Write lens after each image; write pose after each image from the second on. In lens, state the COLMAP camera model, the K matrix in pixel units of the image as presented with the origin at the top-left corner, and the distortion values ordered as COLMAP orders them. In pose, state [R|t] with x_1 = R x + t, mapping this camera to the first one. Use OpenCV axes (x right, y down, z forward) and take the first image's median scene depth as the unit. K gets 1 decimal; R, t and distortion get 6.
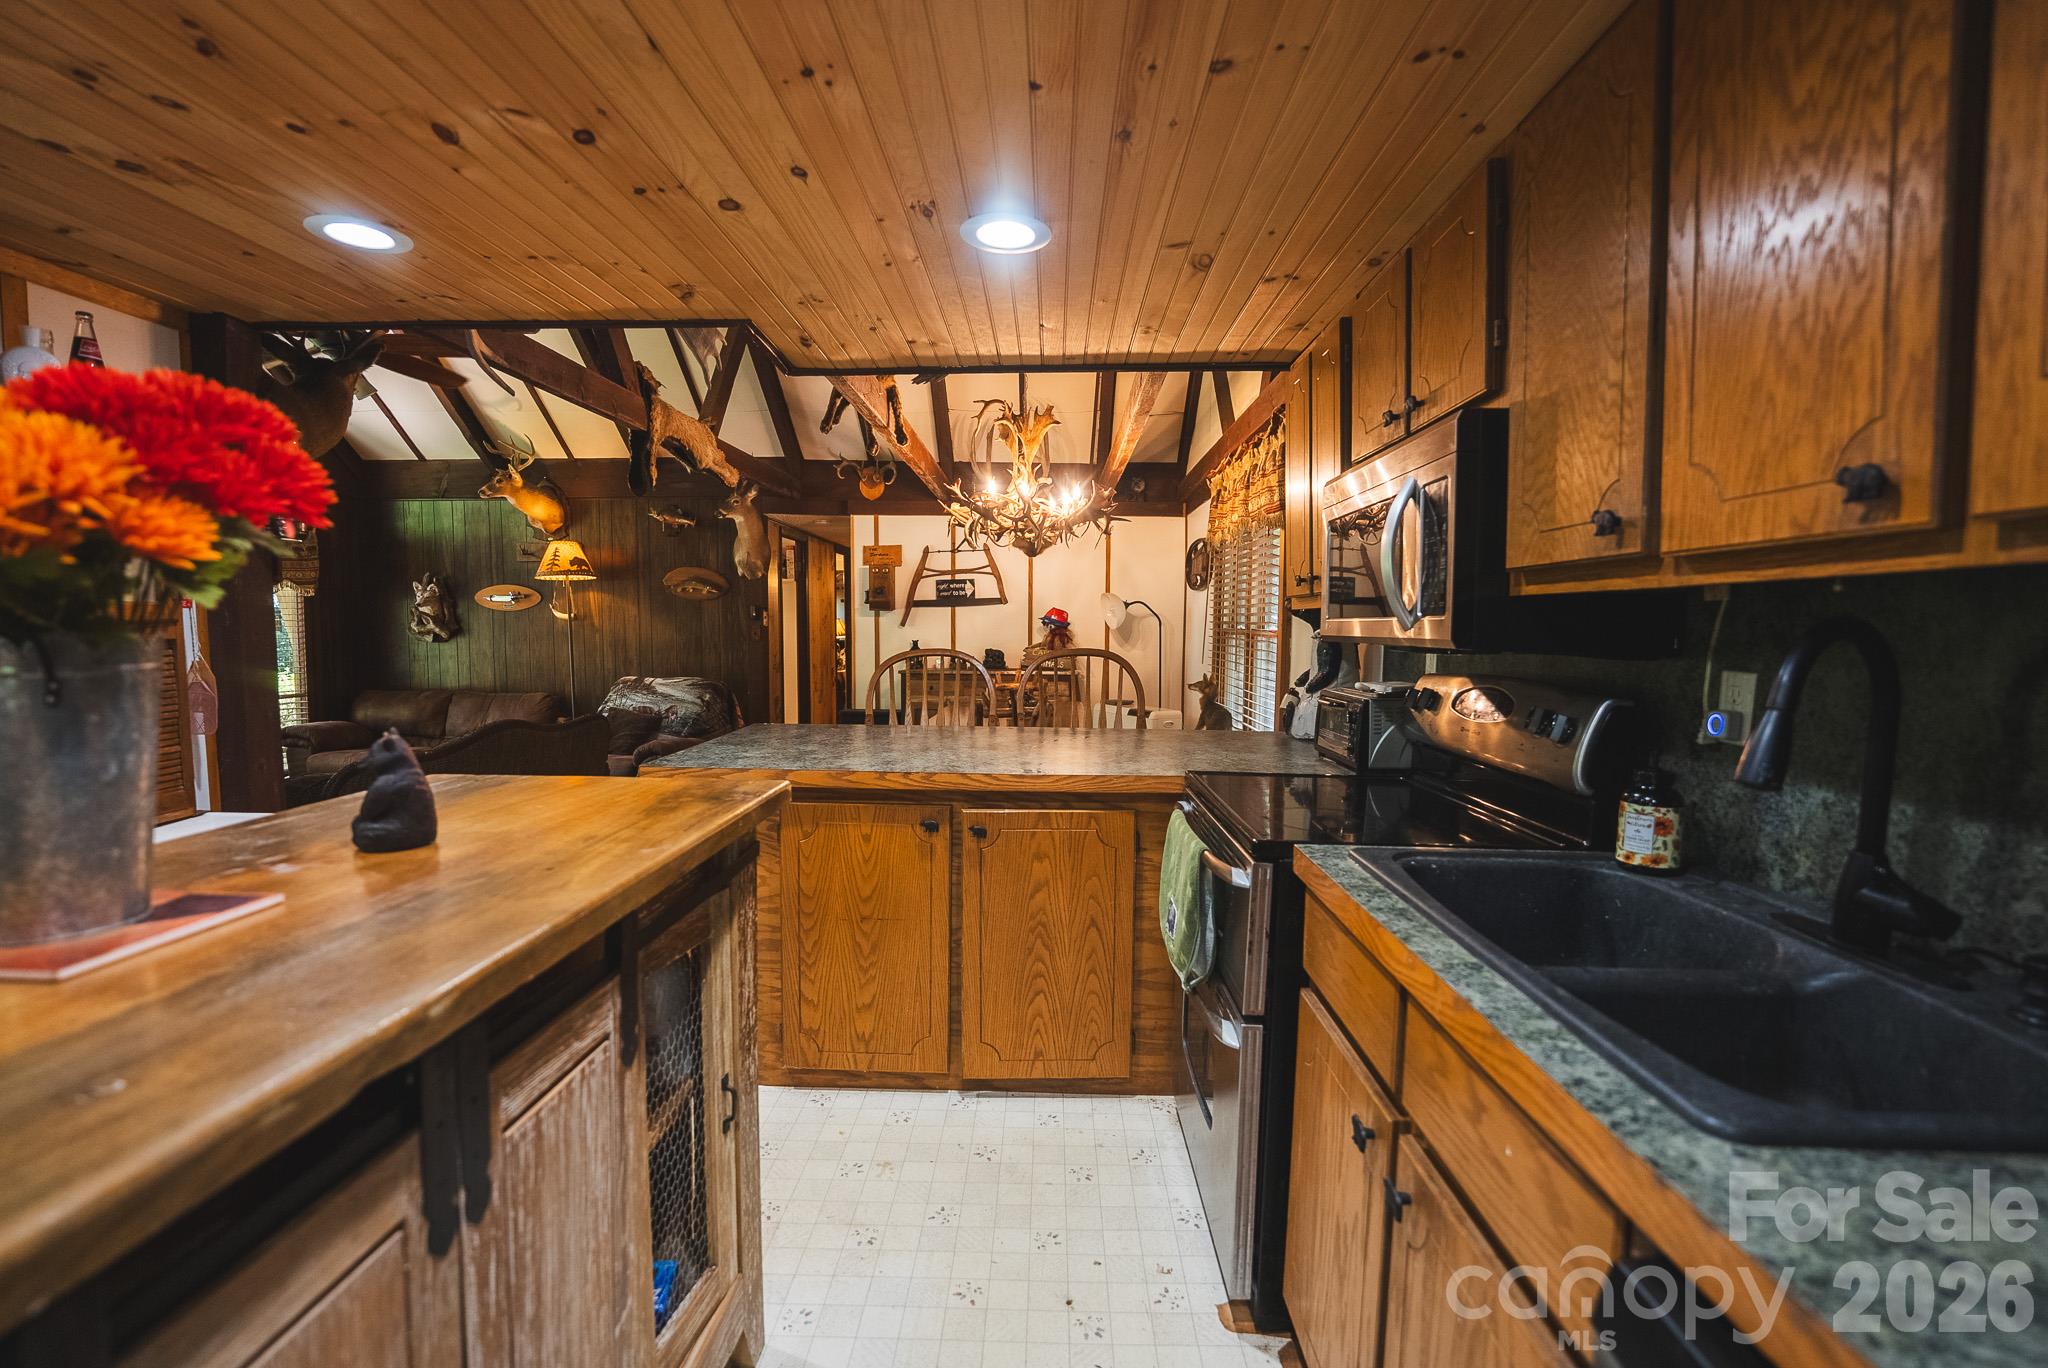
lens RADIAL K [[893.0, 0, 1036.4], [0, 893.0, 689.4], [0, 0, 1]] dist [-0.018264, -0.000002]
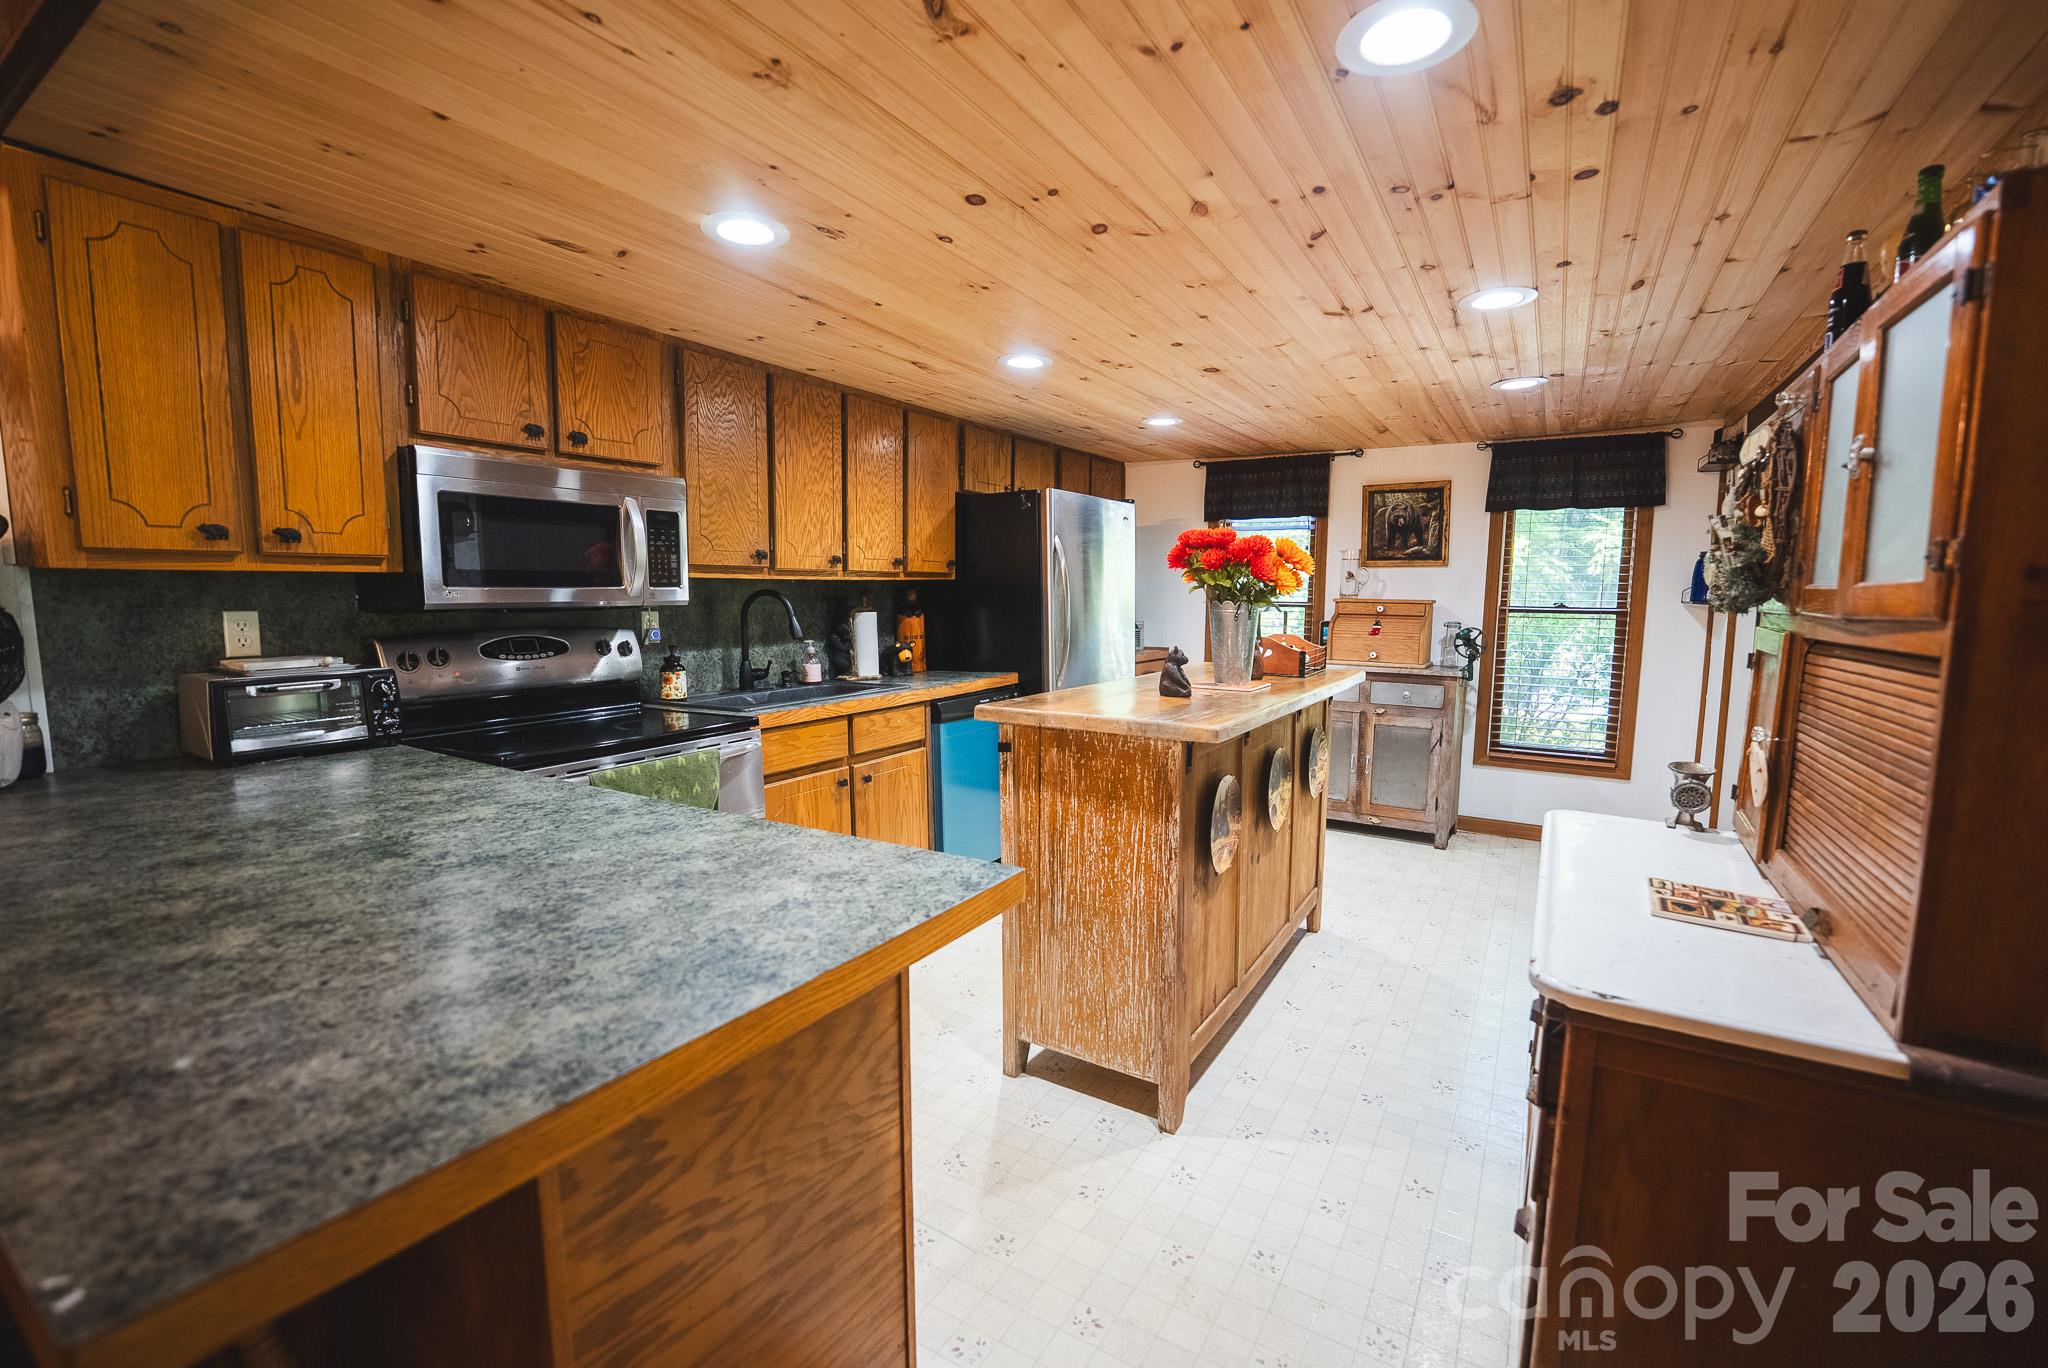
lens RADIAL K [[851.6, 0, 1037.1], [0, 851.6, 686.1], [0, 0, 1]] dist [-0.025515, 0.000314]
pose [[-0.864945, -0.067519, 0.497303, -0.679117], [0.024608, 0.984011, 0.176398, -0.109946], [-0.501262, 0.164812, -0.849455, 1.369875]]
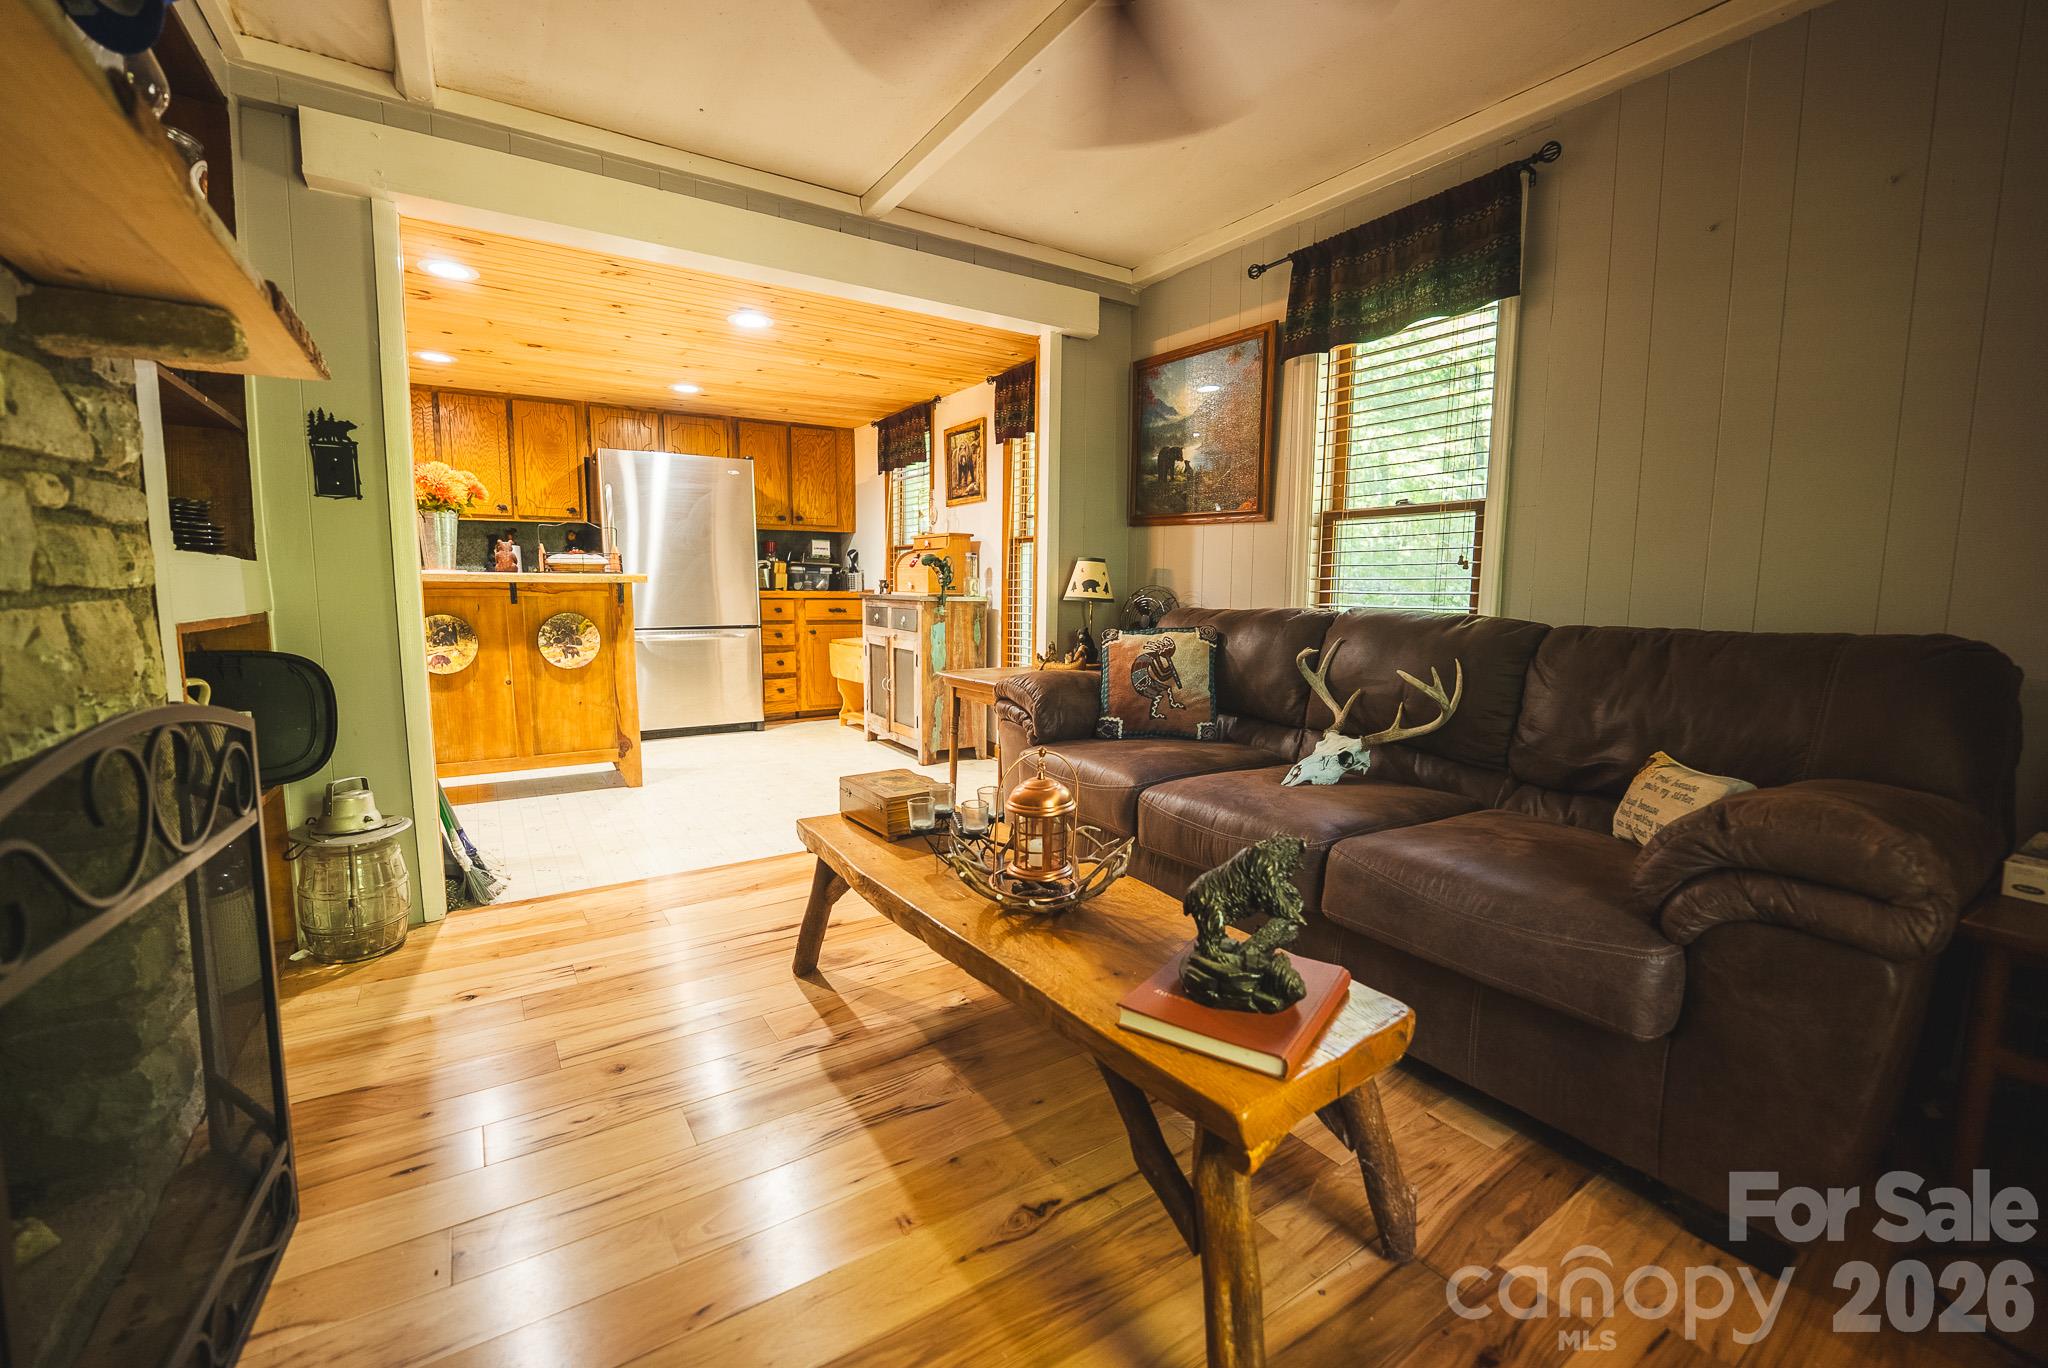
lens RADIAL K [[852.2, 0, 1021.0], [0, 852.2, 697.0], [0, 0, 1]] dist [-0.028635, 0.003608]
pose [[-0.560715, -0.116760, 0.819735, -2.201113], [0.043658, 0.984462, 0.170087, 0.097079], [-0.826857, 0.131158, -0.546905, 0.308535]]
